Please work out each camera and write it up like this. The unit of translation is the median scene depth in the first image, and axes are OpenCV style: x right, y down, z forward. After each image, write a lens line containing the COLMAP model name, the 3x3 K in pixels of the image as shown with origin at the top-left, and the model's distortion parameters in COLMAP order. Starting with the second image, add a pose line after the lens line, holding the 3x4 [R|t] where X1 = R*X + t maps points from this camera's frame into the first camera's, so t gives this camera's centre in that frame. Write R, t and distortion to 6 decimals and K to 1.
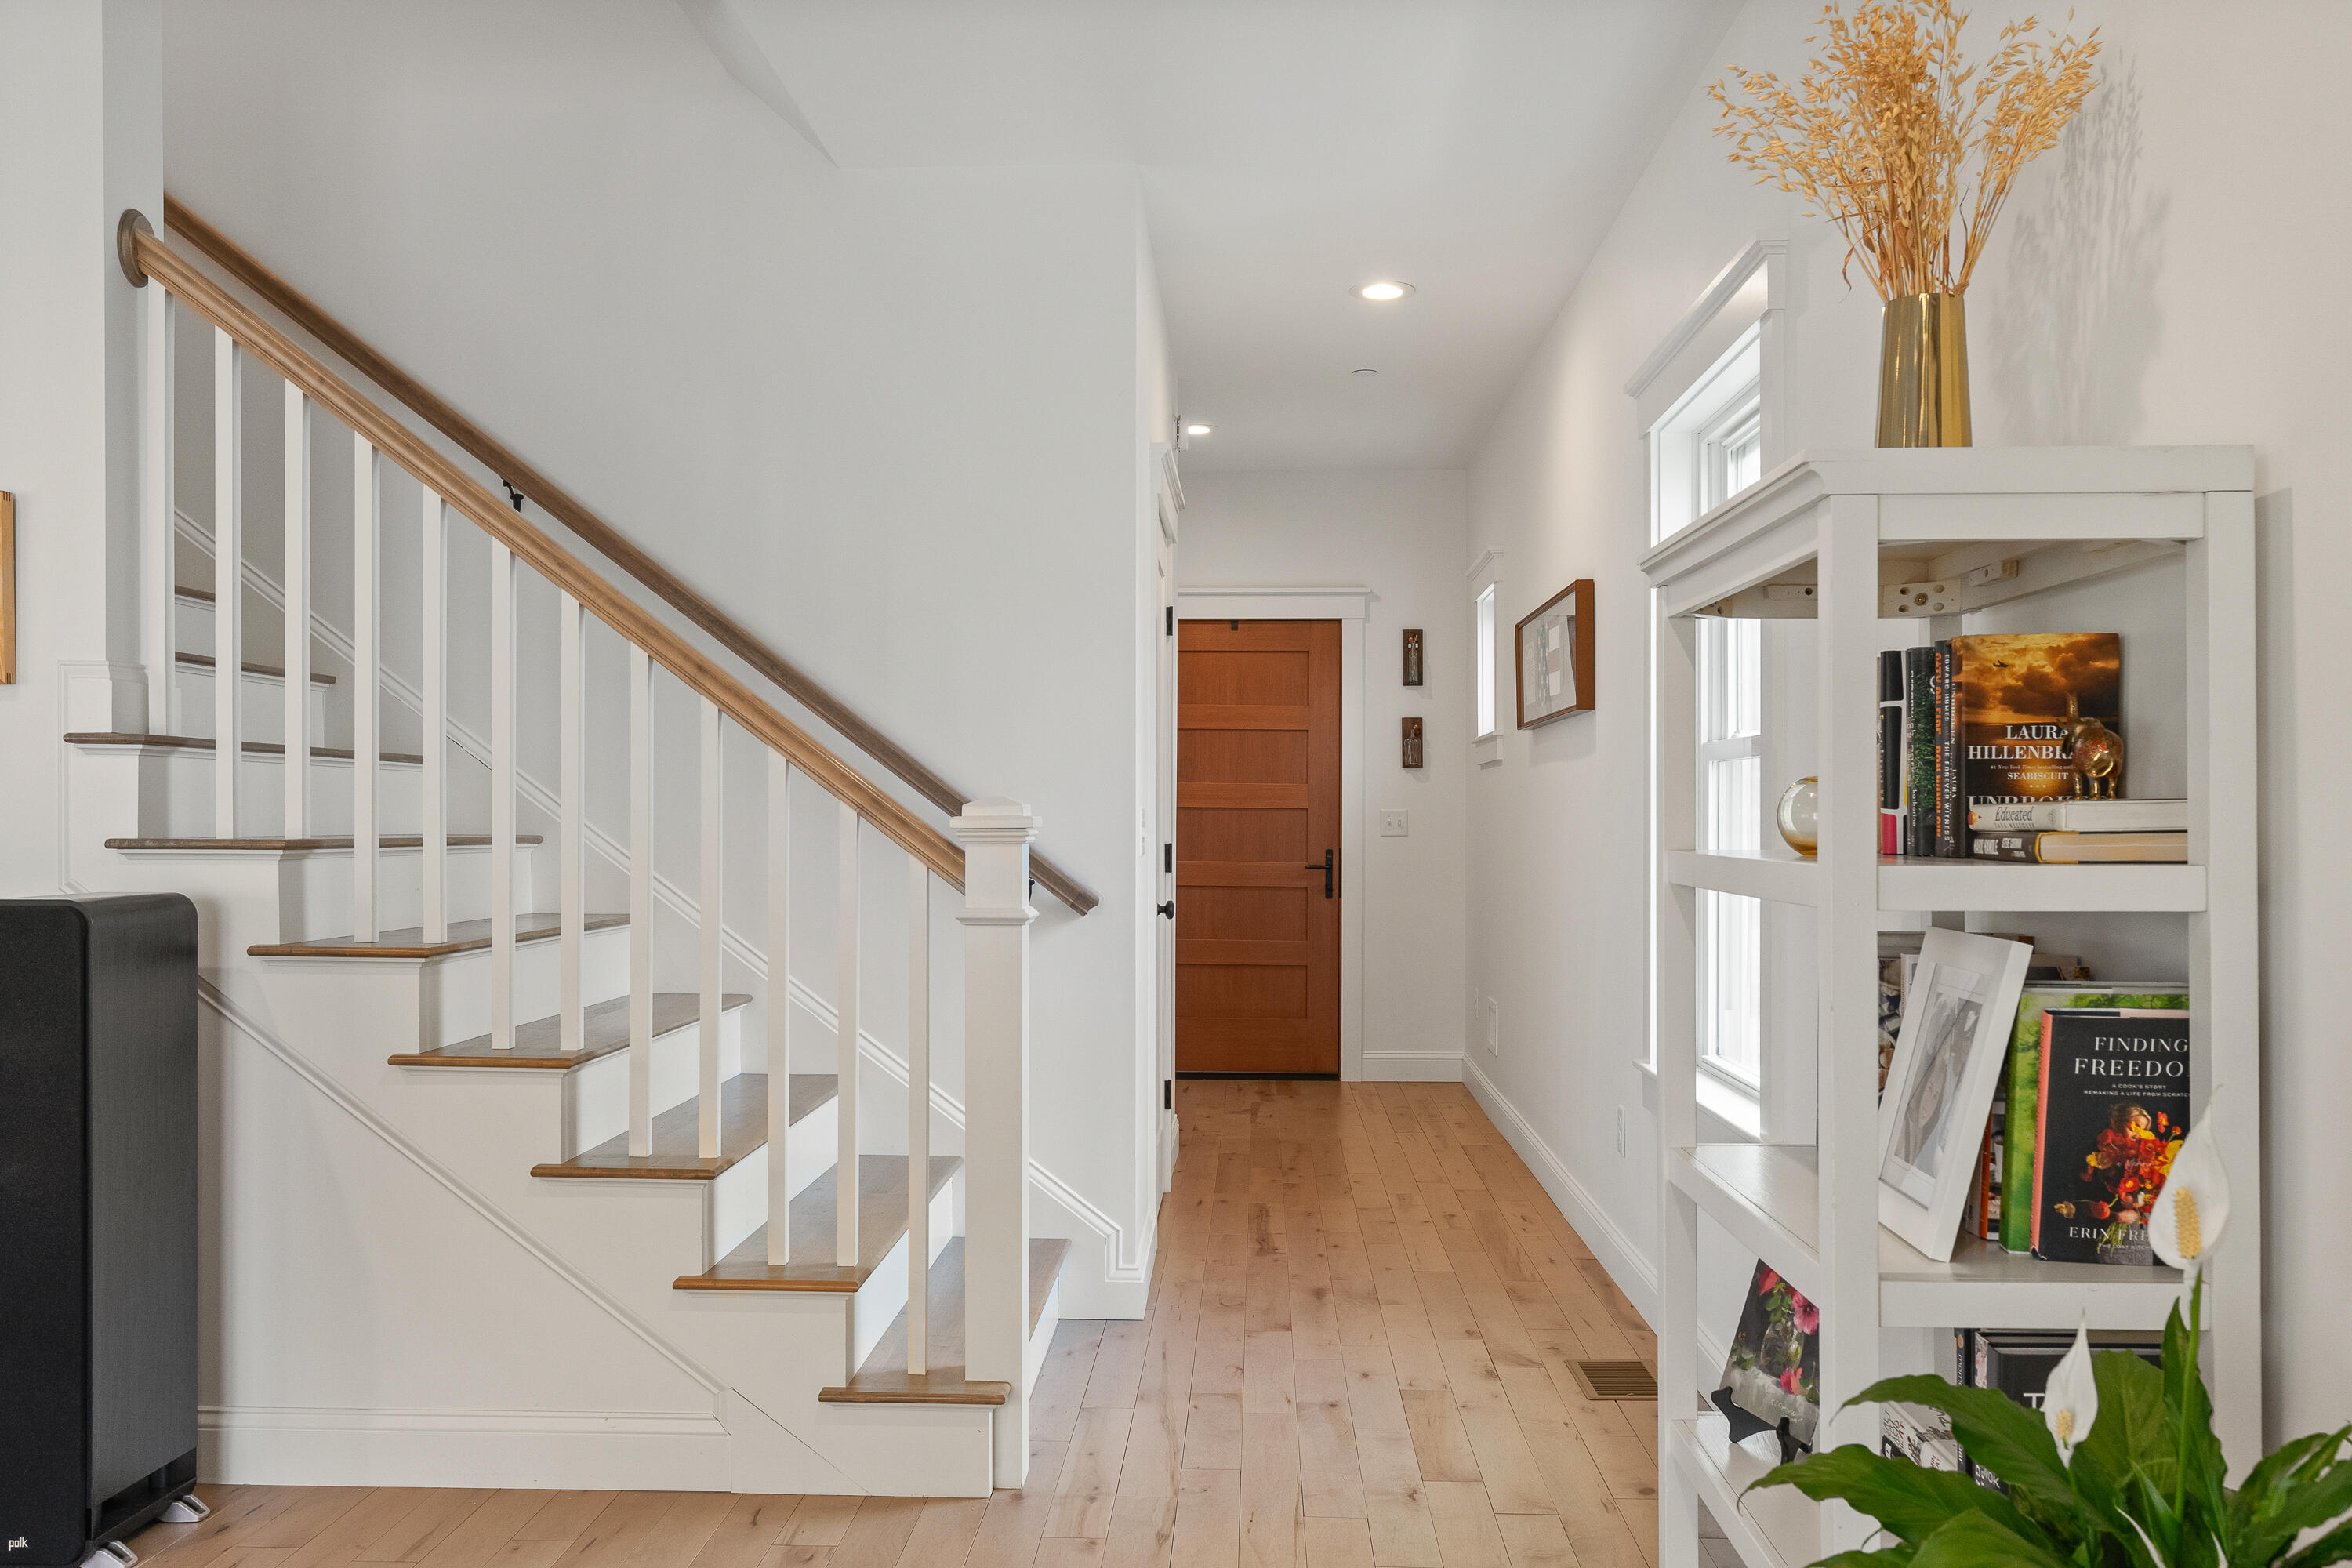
lens RADIAL K [[1993.6, 0, 1181.5], [0, 1993.6, 785.9], [0, 0, 1]] dist [-0.006277, -0.000072]
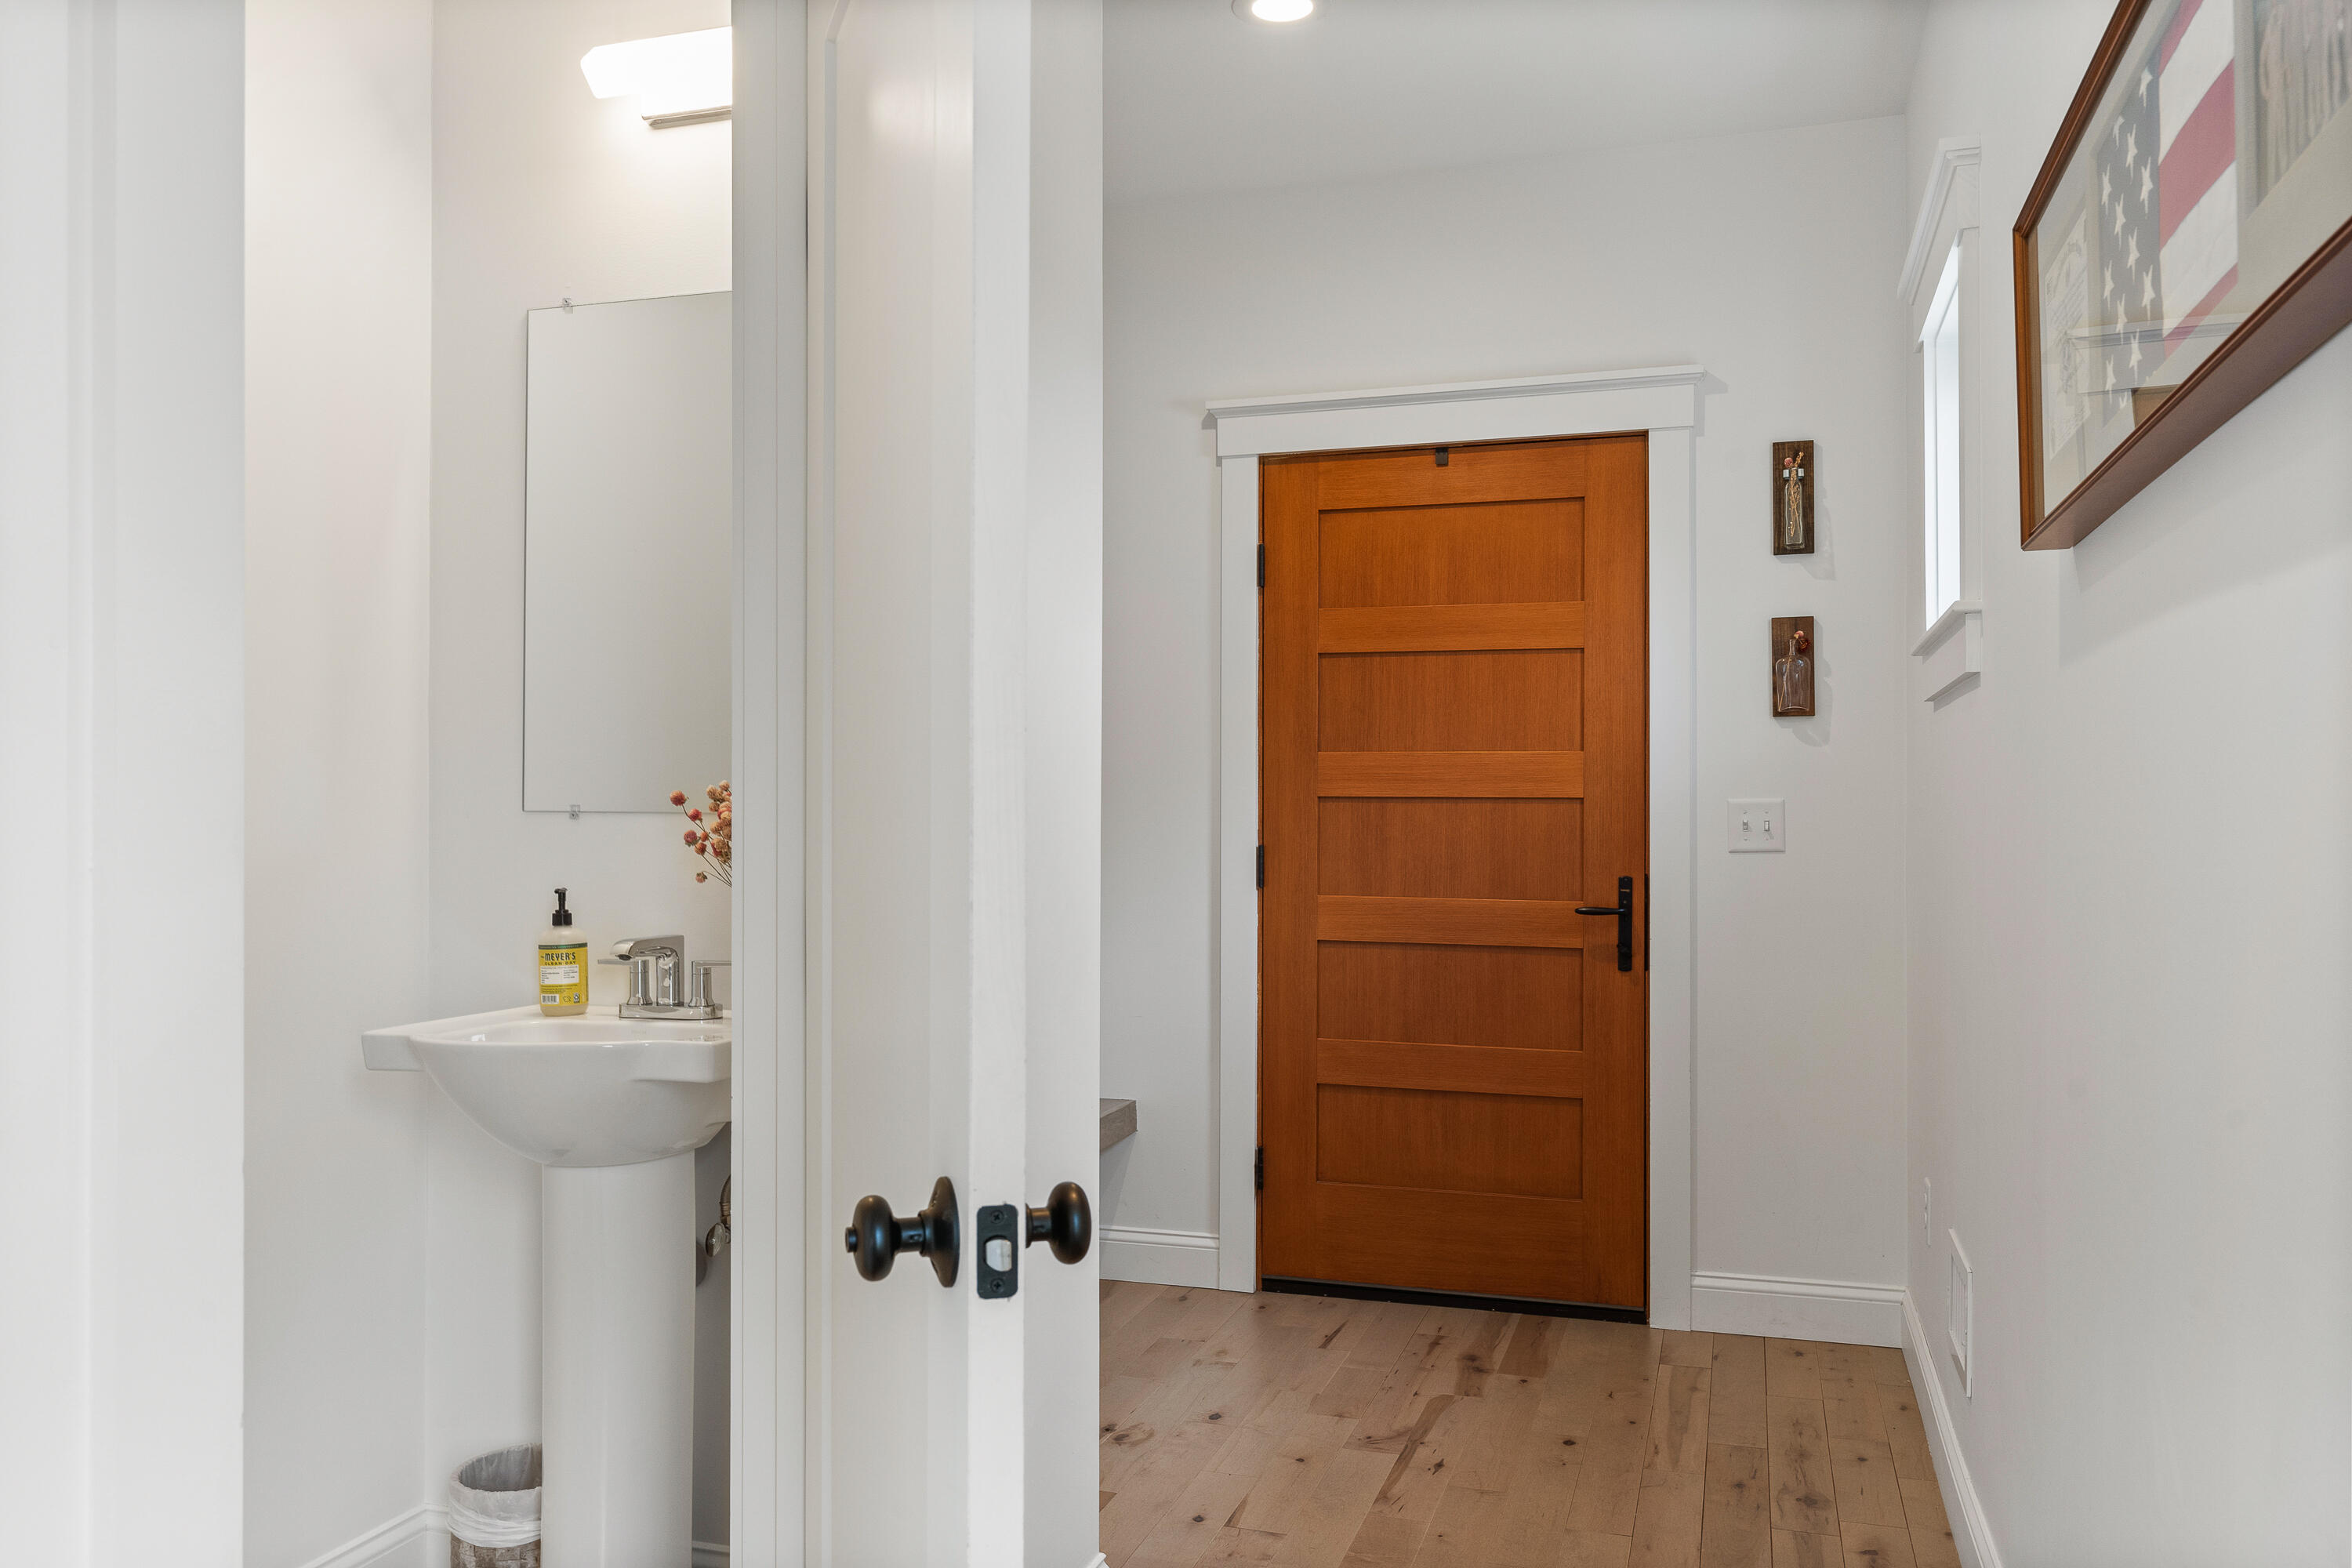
lens RADIAL K [[1812.6, 0, 1160.3], [0, 1812.6, 789.3], [0, 0, 1]] dist [-0.003539, -0.008376]
pose [[0.962359, -0.003466, -0.271759, 0.086016], [0.001636, 0.999974, -0.006961, 0.012261], [0.271776, 0.006255, 0.962340, 0.515107]]
